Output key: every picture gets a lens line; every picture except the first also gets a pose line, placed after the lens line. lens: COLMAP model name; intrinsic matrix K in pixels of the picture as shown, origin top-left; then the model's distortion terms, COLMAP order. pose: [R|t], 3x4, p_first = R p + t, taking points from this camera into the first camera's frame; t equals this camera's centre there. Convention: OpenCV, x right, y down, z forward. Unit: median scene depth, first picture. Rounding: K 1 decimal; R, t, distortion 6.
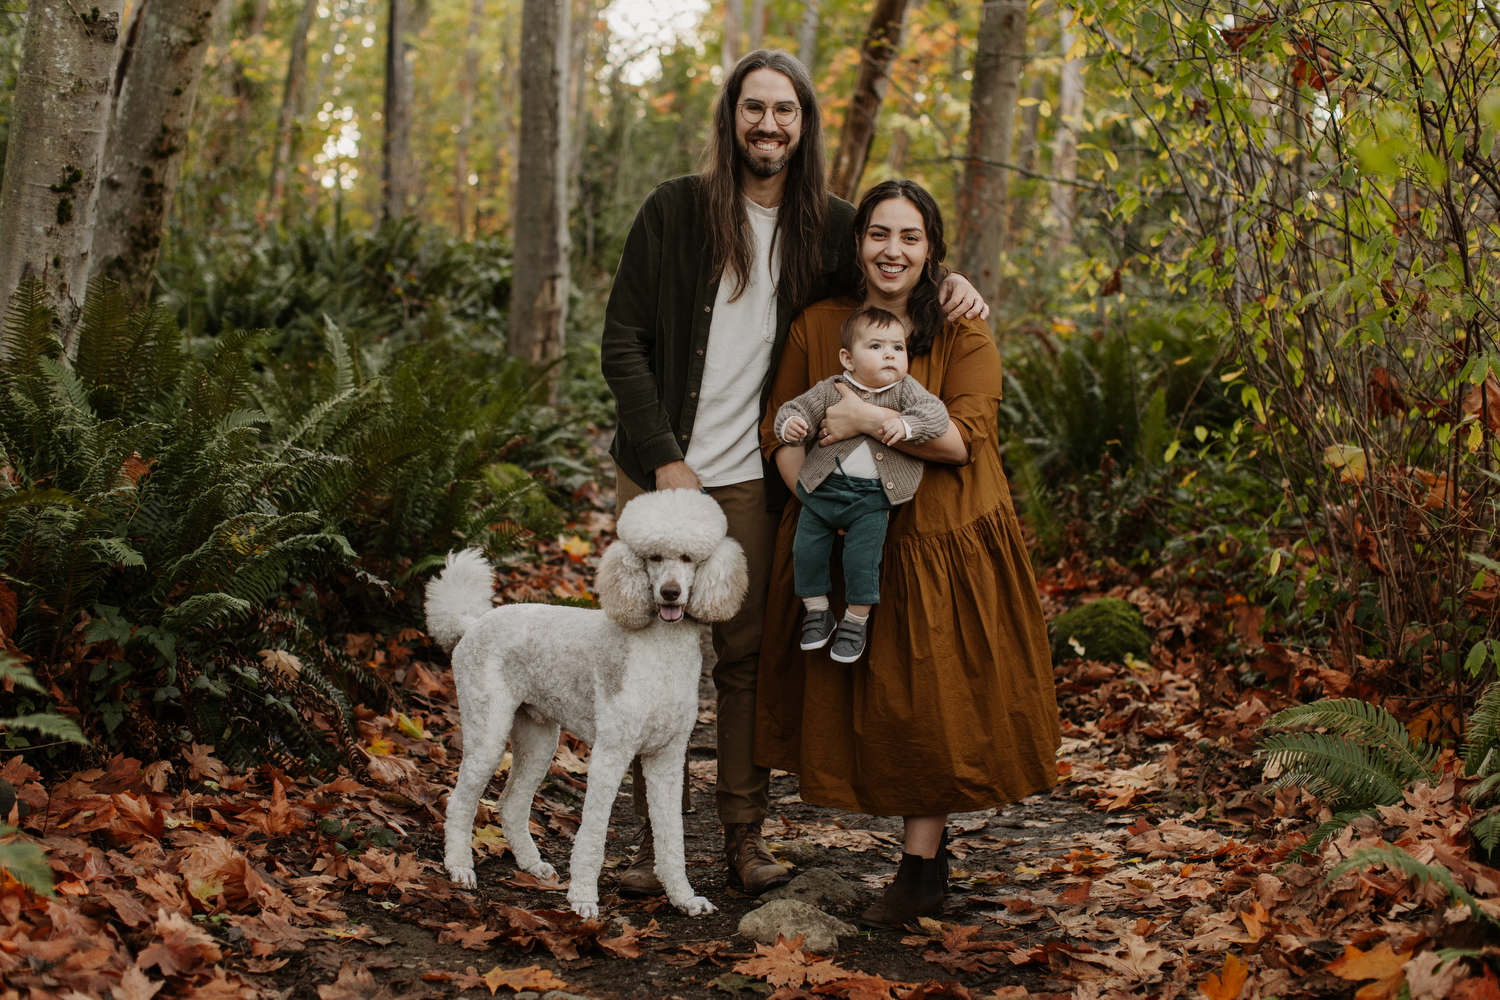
lens RADIAL K [[2703.1, 0, 794.0], [0, 2703.1, 547.7], [0, 0, 1]] dist [0.044678, 0.188226]
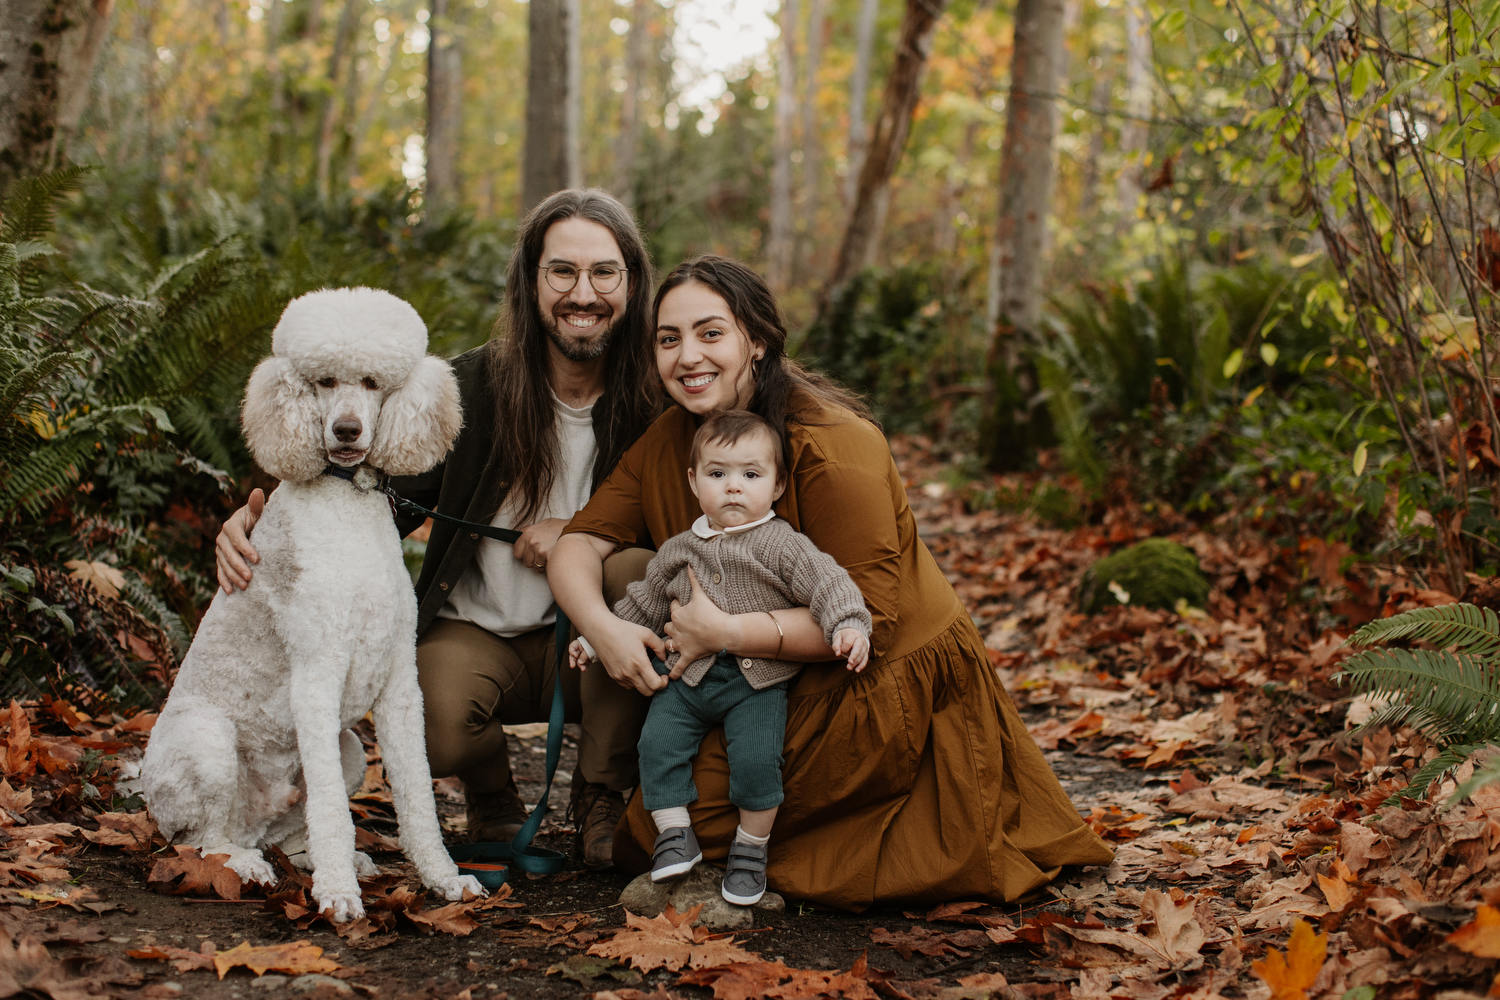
lens RADIAL K [[2694.8, 0, 750.0], [0, 2694.8, 500.0], [0, 0, 1]] dist [0.031562, 0.058086]
pose [[0.999019, -0.002154, -0.044227, 0.036362], [0.000785, 0.999520, -0.030958, 0.044010], [0.044272, 0.030893, 0.998542, 0.215484]]
